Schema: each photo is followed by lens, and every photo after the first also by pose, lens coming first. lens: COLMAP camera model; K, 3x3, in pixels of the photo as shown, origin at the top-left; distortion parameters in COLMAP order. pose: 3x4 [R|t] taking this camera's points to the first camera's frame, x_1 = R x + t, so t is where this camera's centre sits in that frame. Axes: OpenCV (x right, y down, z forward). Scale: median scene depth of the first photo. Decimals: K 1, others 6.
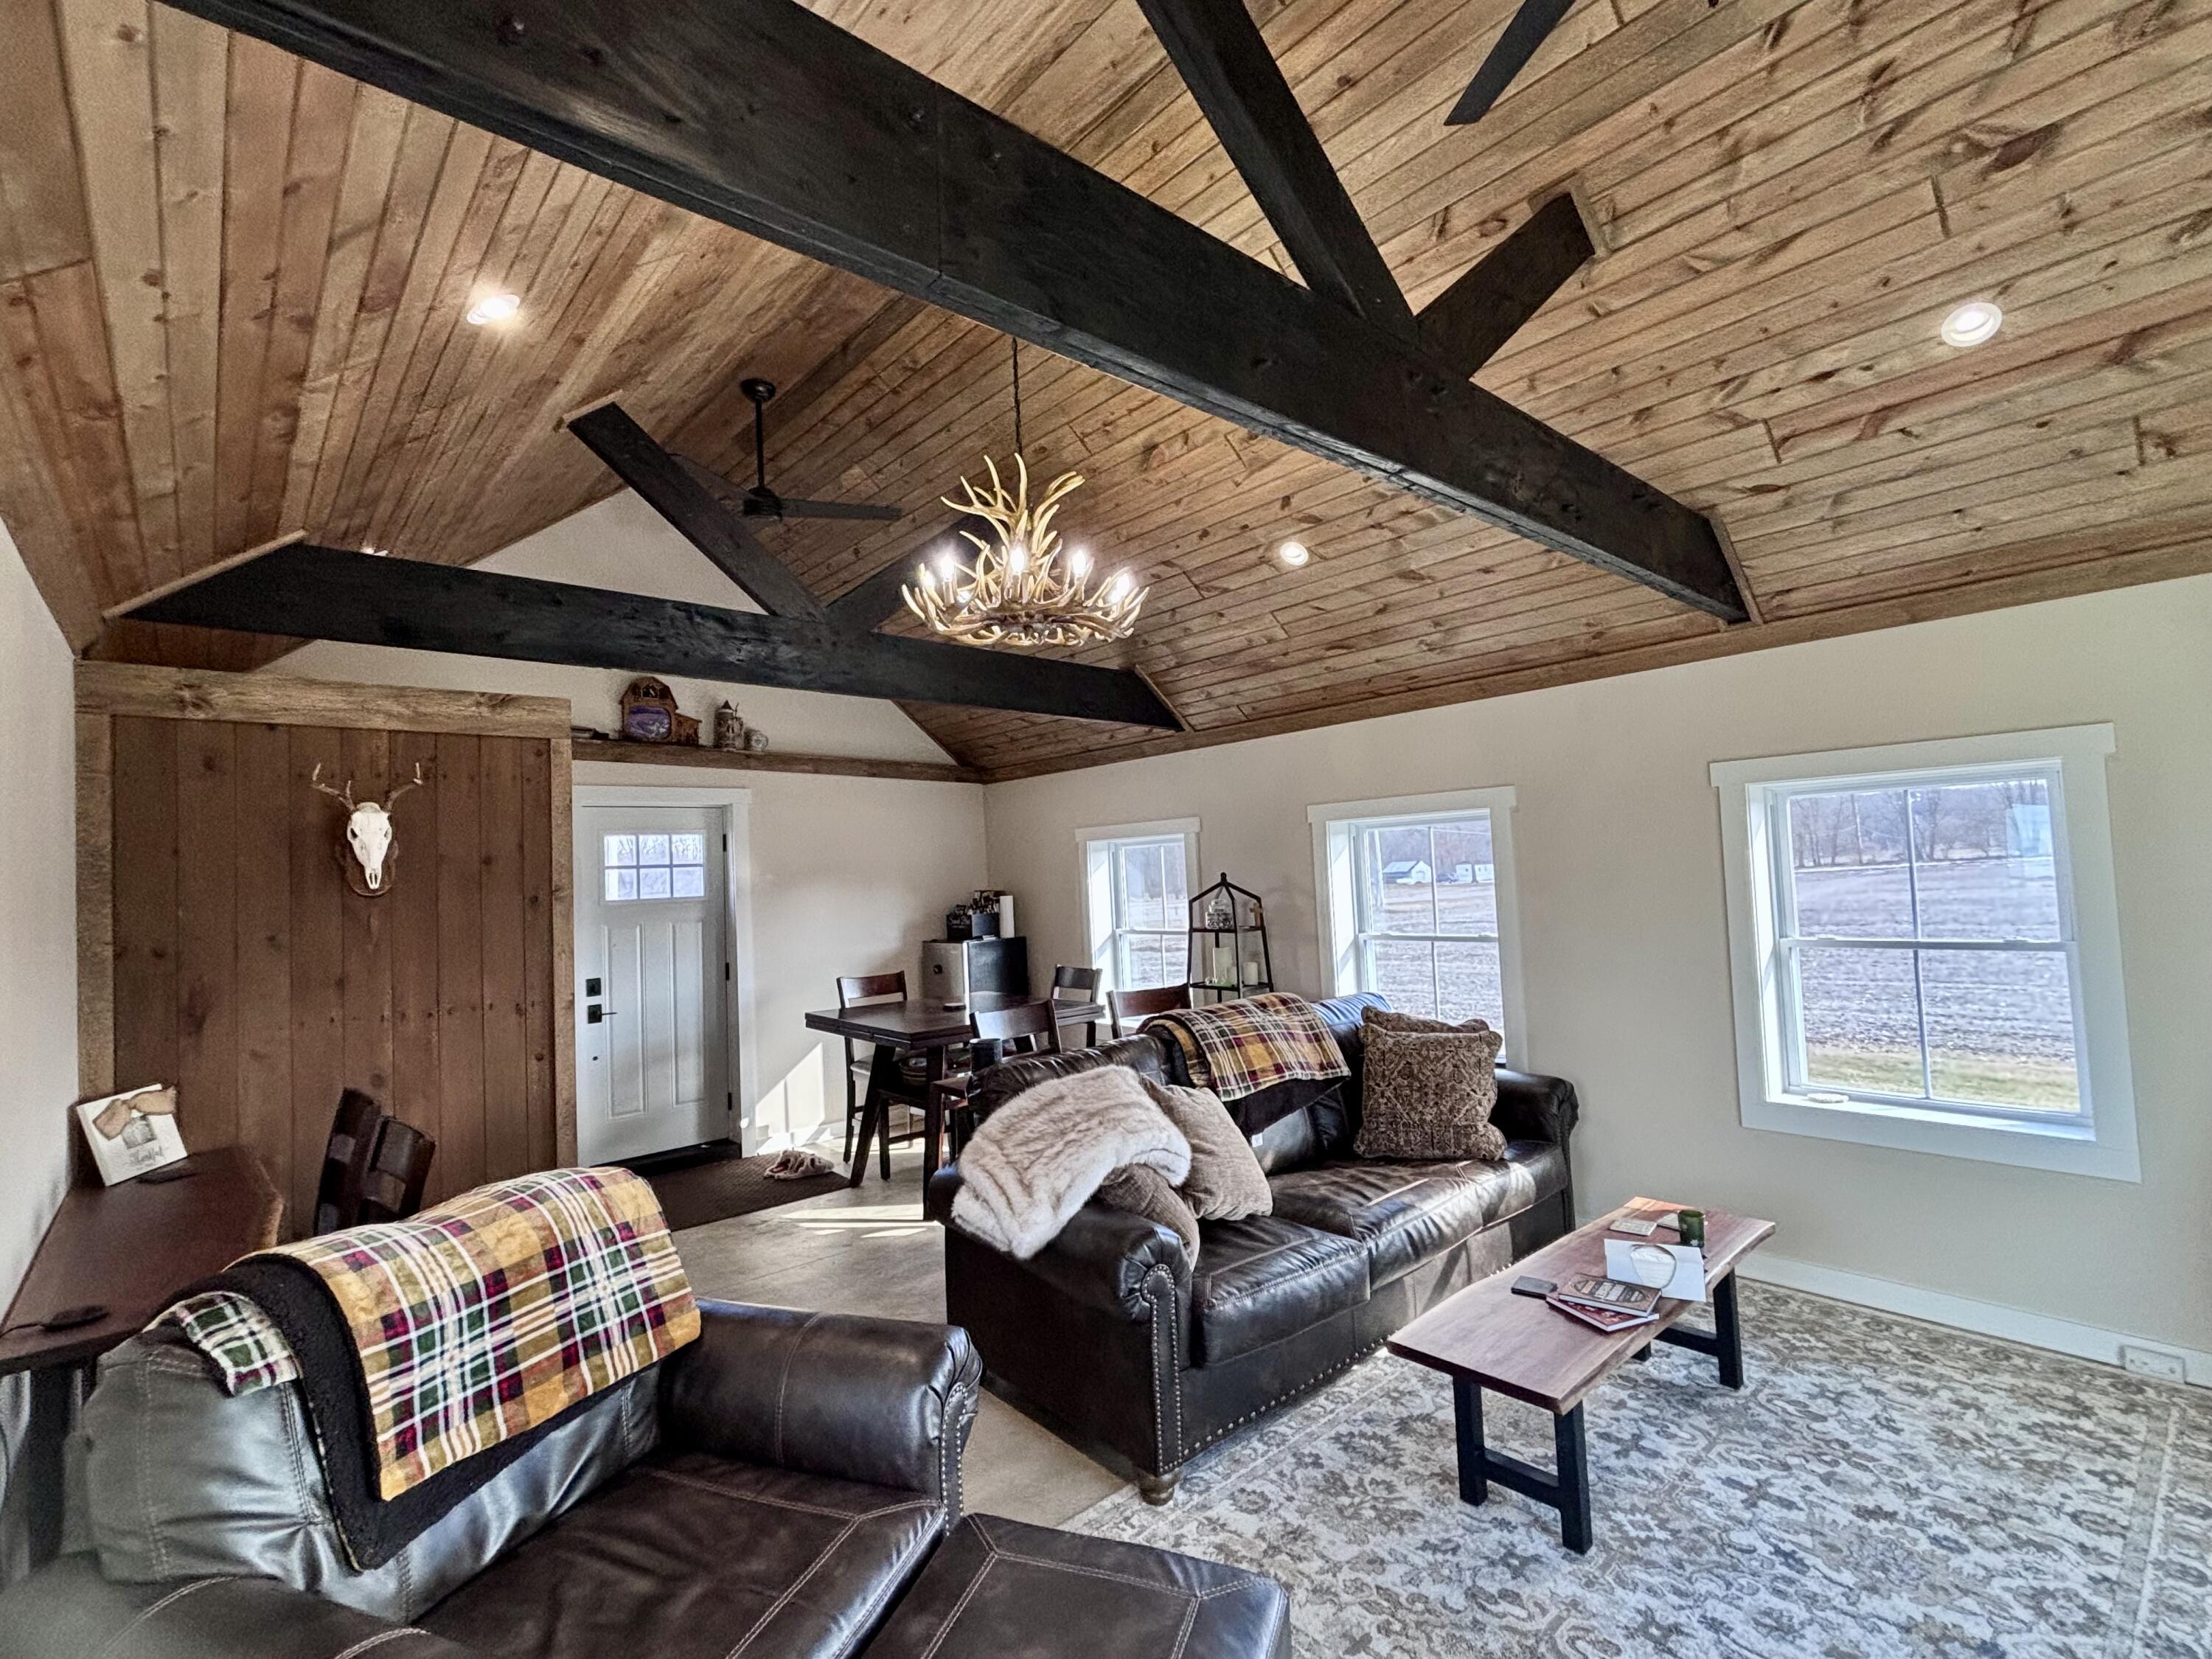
lens RADIAL K [[1009.0, 0, 1104.0], [0, 1009.0, 829.1], [0, 0, 1]] dist [0.005101, -0.001448]
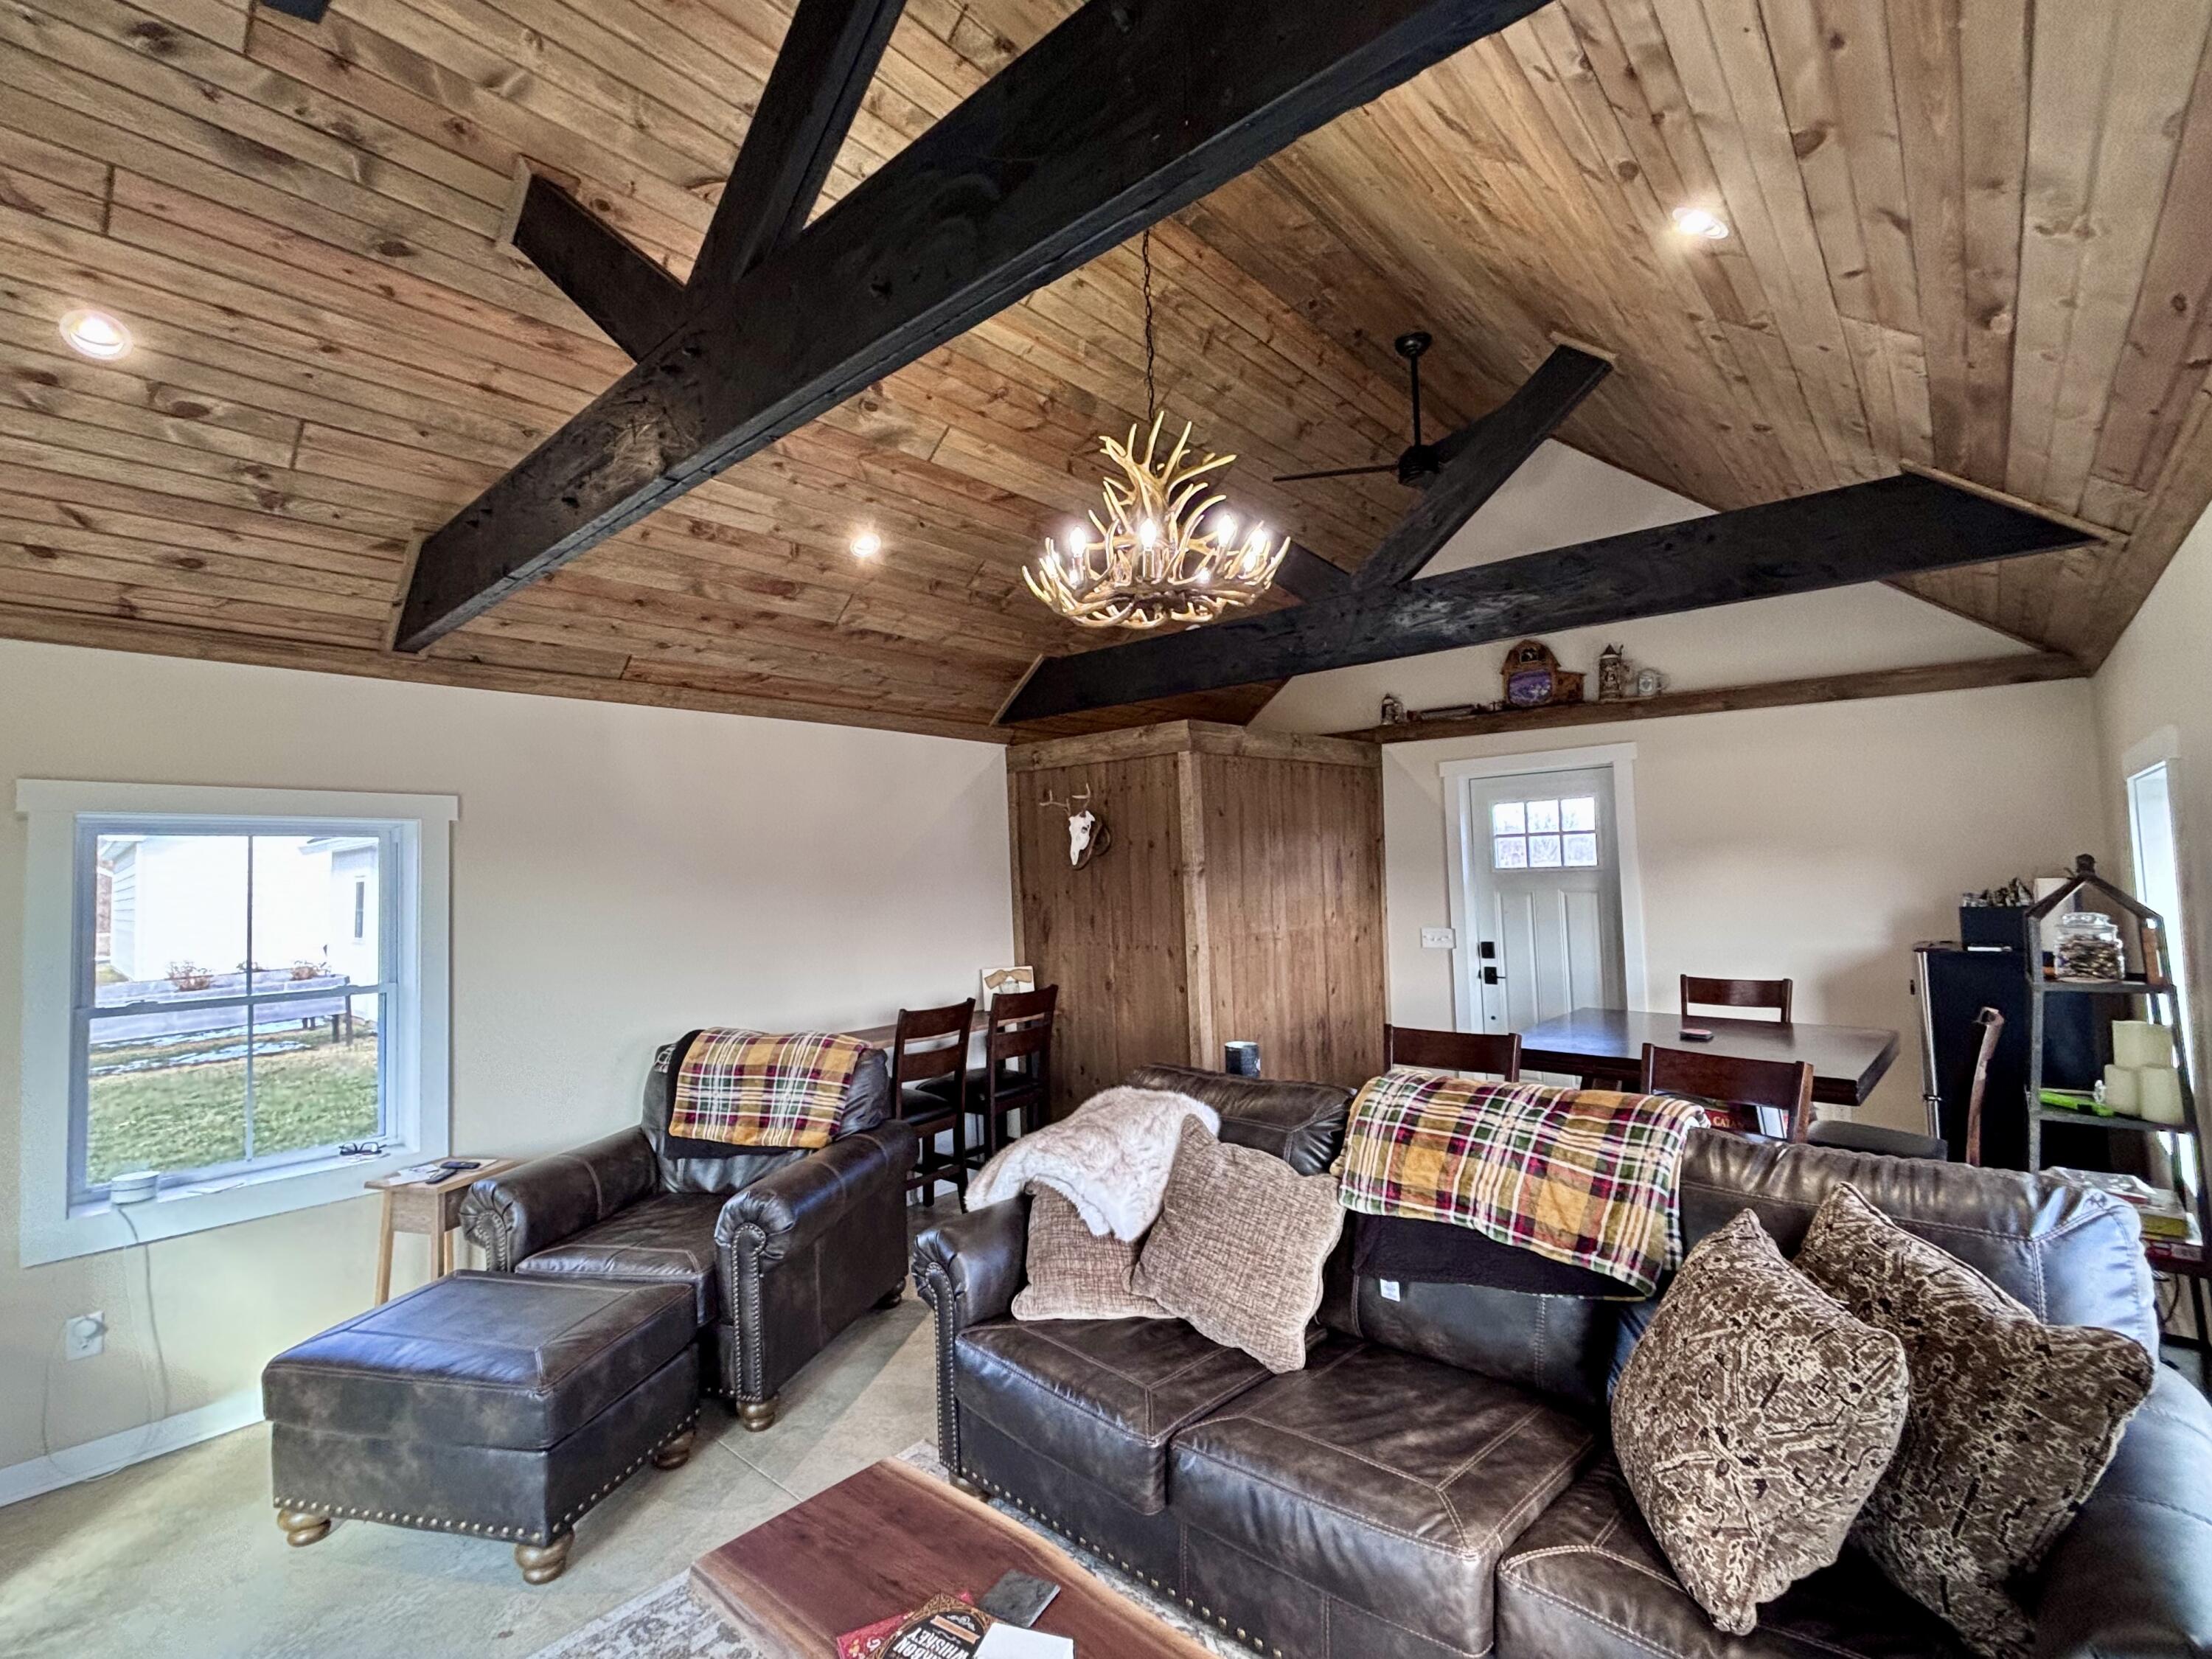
lens RADIAL K [[1009.0, 0, 1101.8], [0, 1009.0, 822.3], [0, 0, 1]] dist [0.005101, -0.001448]
pose [[0.114983, -0.011857, -0.993297, 0.478582], [0.068268, 0.997659, -0.004007, 0.000750], [0.991019, -0.067350, 0.115524, 0.474634]]
